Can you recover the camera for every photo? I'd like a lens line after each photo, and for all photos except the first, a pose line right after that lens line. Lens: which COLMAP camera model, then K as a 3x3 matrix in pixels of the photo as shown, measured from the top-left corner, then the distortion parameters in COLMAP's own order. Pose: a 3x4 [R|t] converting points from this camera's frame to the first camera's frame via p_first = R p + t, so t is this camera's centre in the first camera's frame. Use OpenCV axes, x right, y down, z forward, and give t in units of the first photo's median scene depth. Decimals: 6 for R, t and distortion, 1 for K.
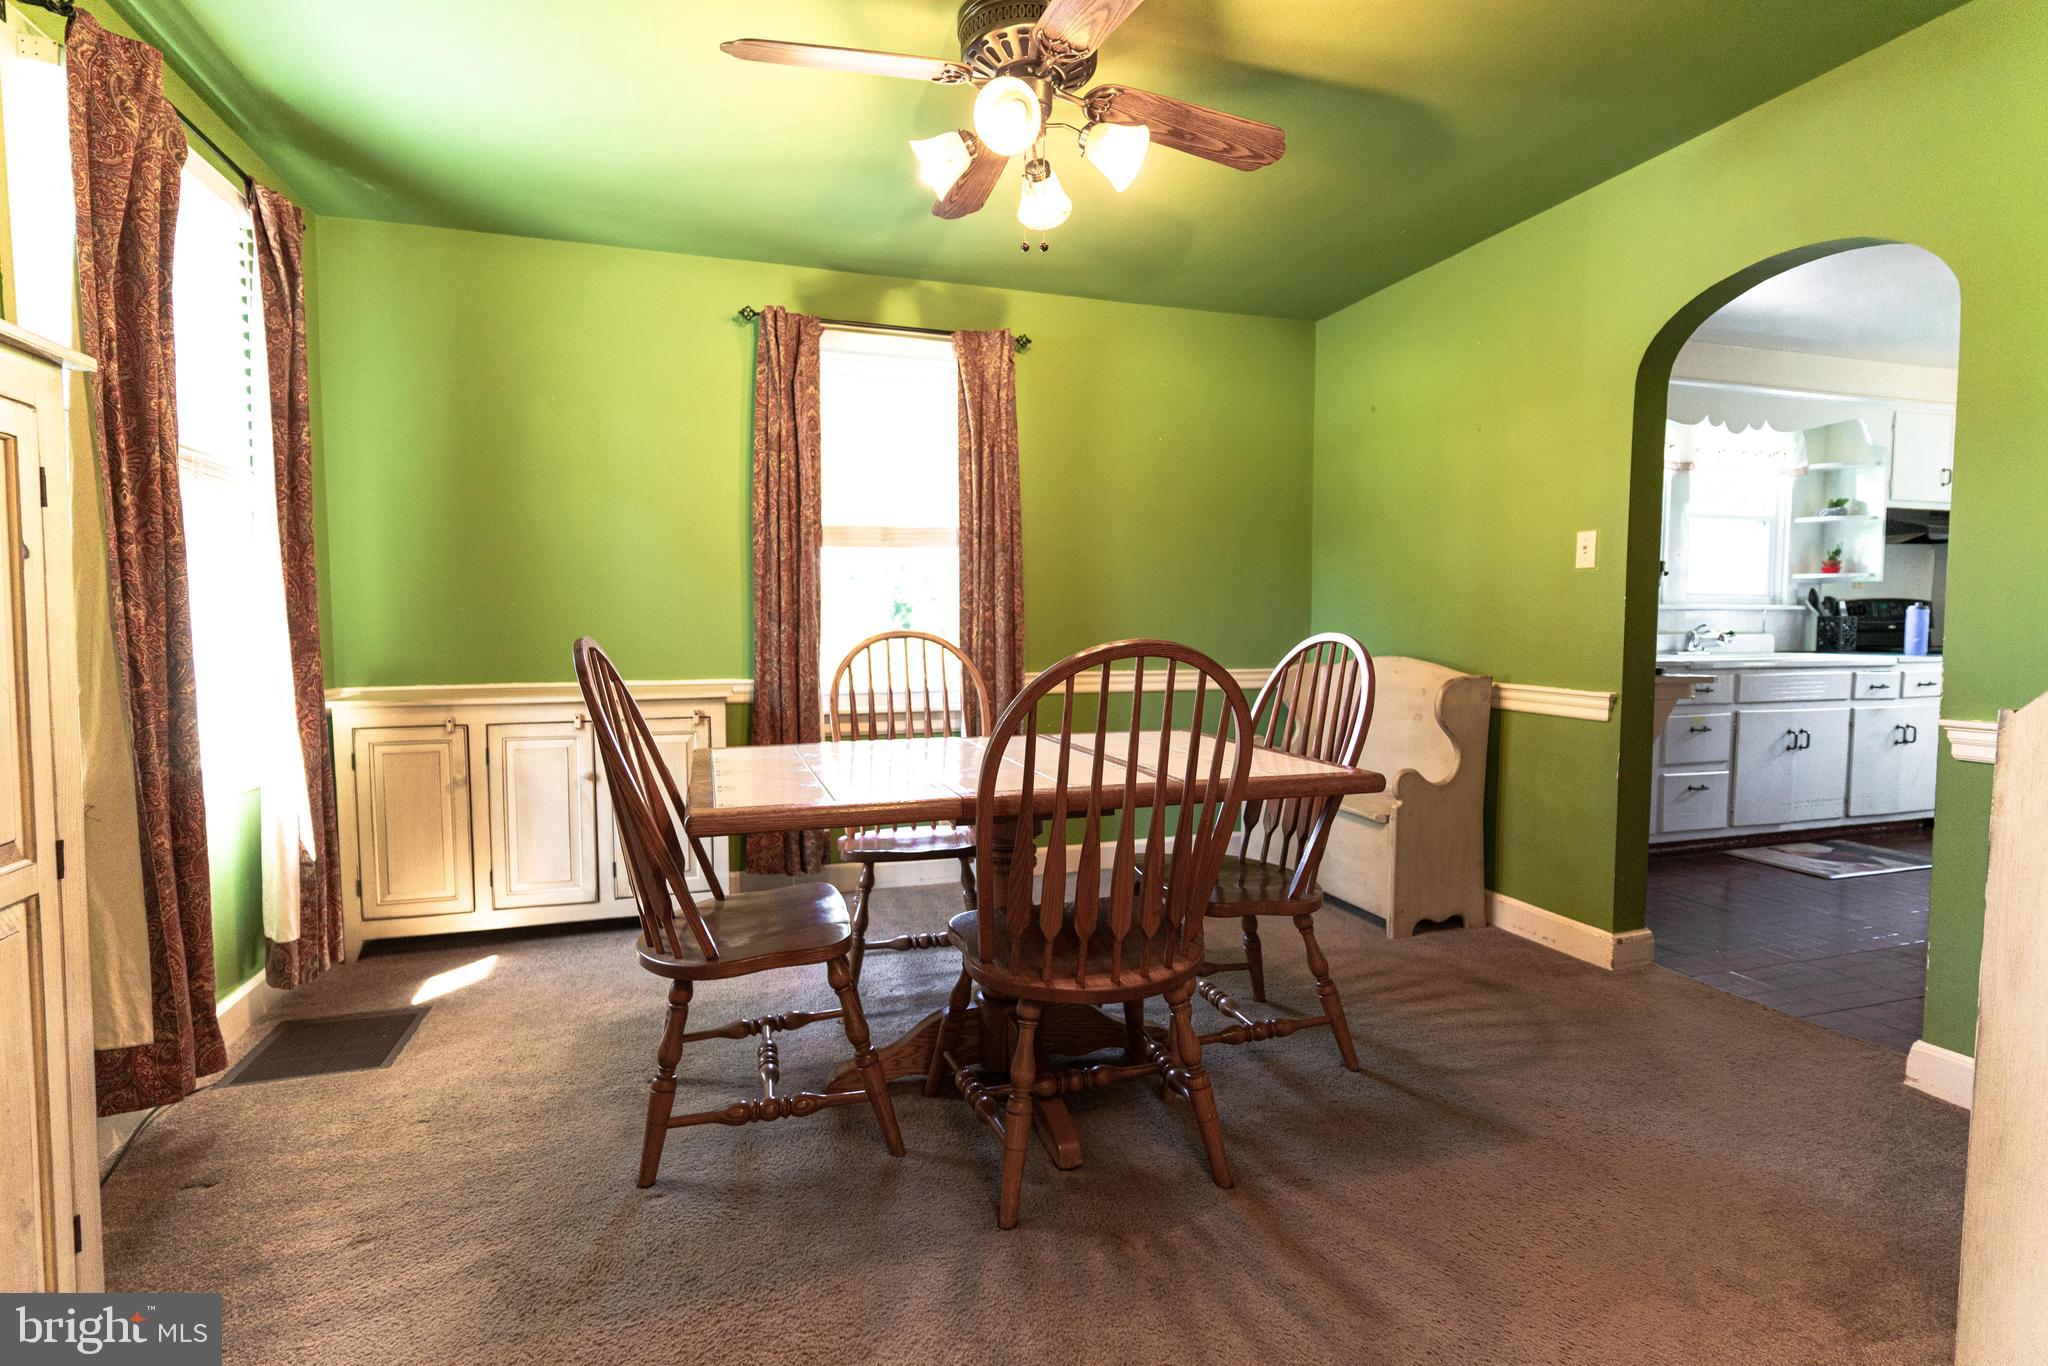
lens RADIAL K [[970.9, 0, 1027.8], [0, 970.9, 682.1], [0, 0, 1]] dist [0.001362, 0.000904]
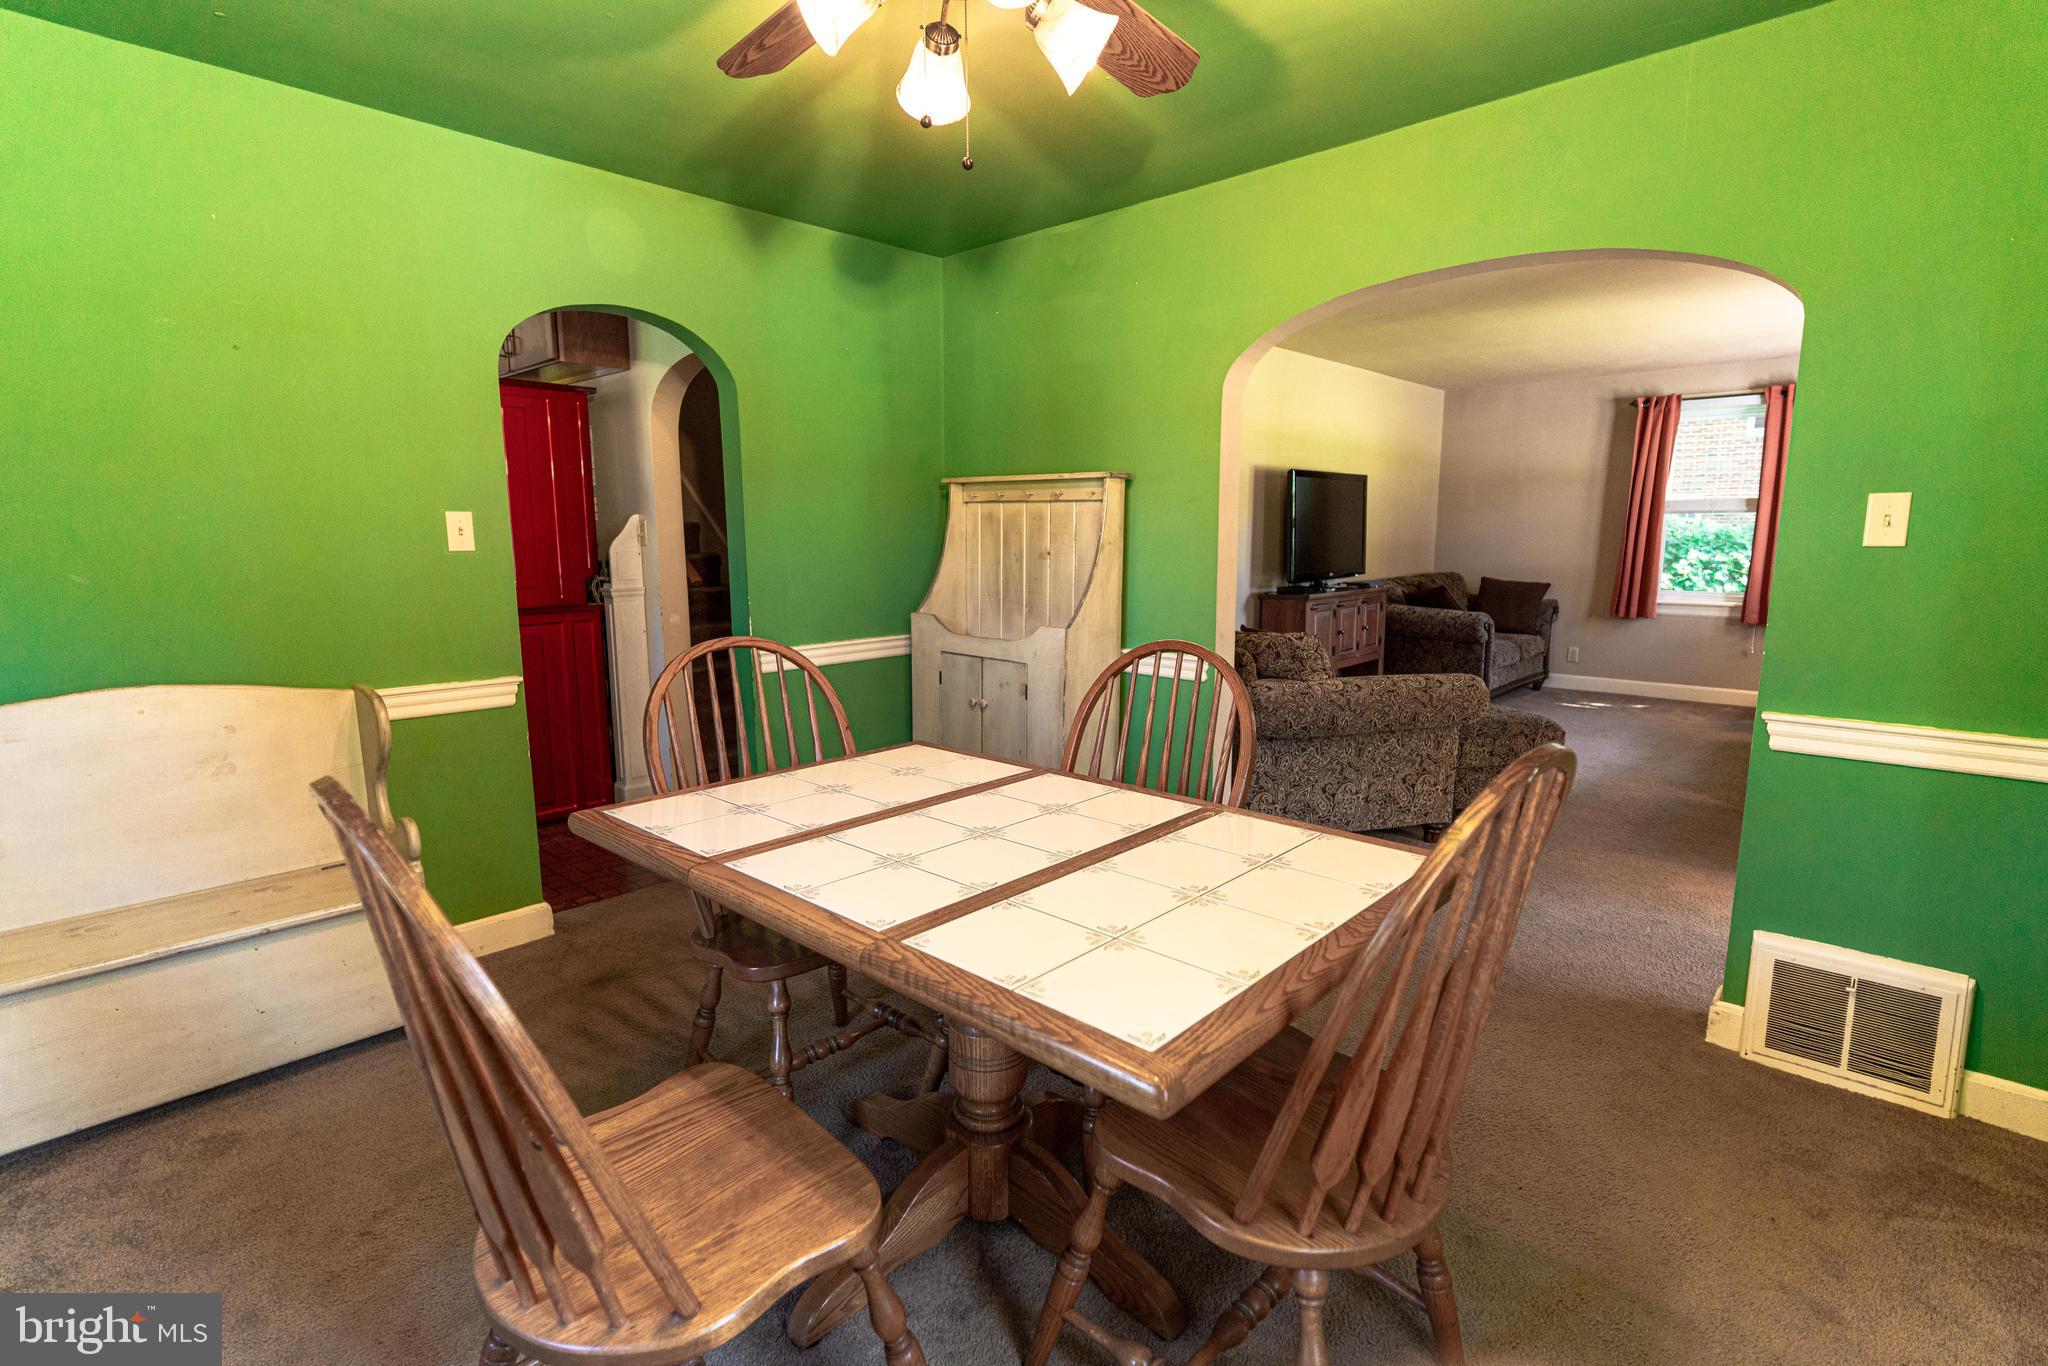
lens RADIAL K [[970.9, 0, 1027.8], [0, 970.9, 682.1], [0, 0, 1]] dist [0.001362, 0.000904]
pose [[-0.481380, -0.137682, 0.865631, -0.431006], [0.056191, 0.980707, 0.187233, -0.115808], [-0.874709, 0.138771, -0.464357, 0.810199]]
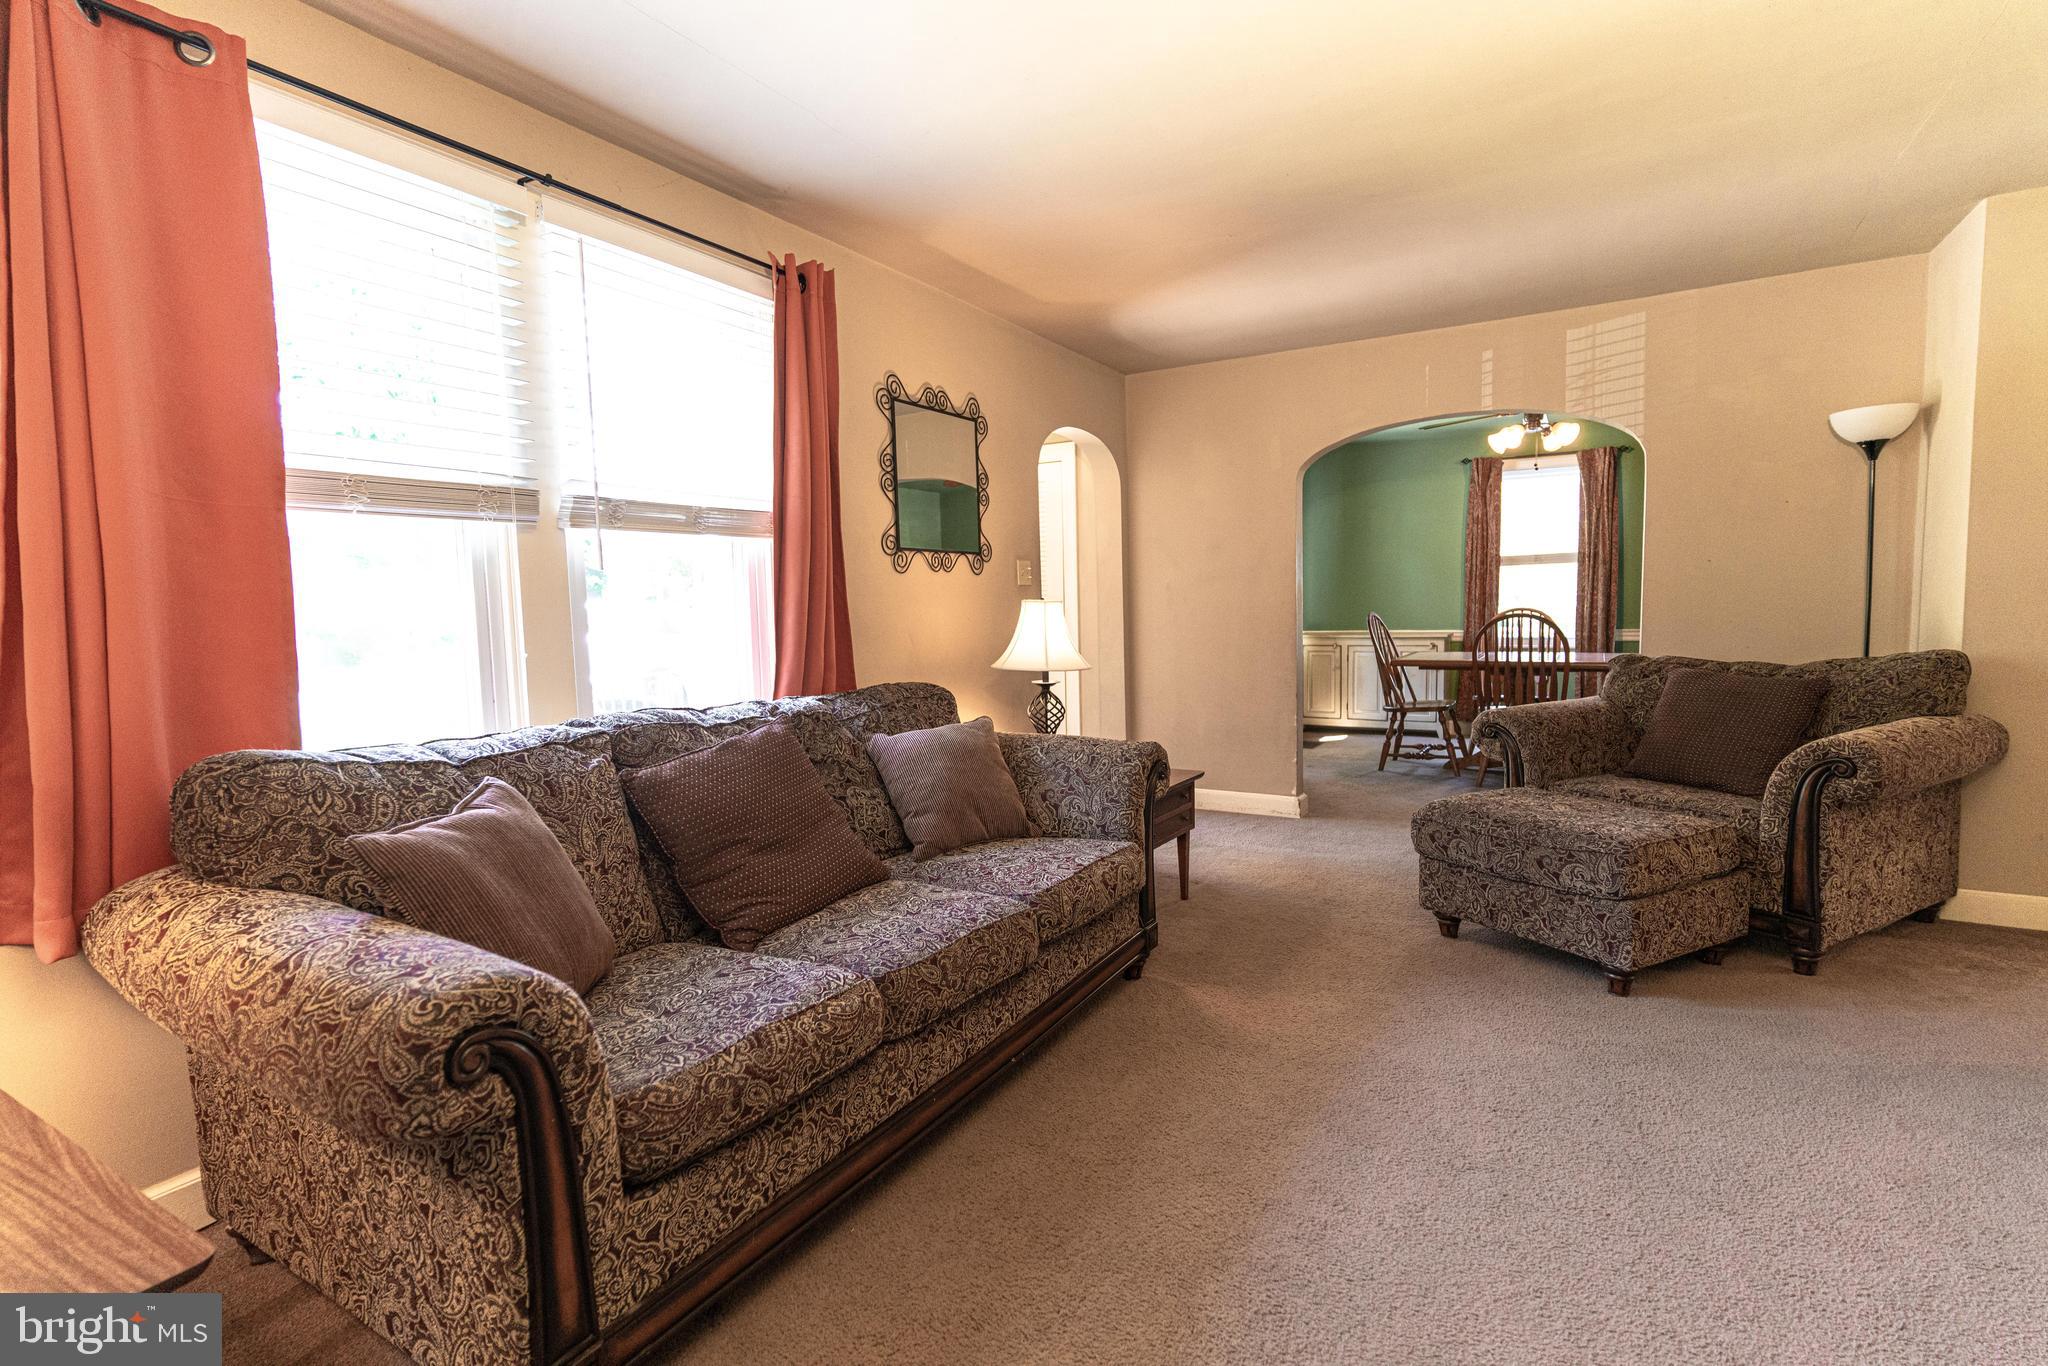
lens RADIAL K [[968.7, 0, 1024.0], [0, 968.7, 683.0], [0, 0, 1]] dist [0.000293, 0.001147]
pose [[0.660938, 0.050912, -0.748711, 0.690027], [-0.025734, 0.998647, 0.045190, 0.042249], [0.749999, -0.010600, 0.661354, -1.151944]]
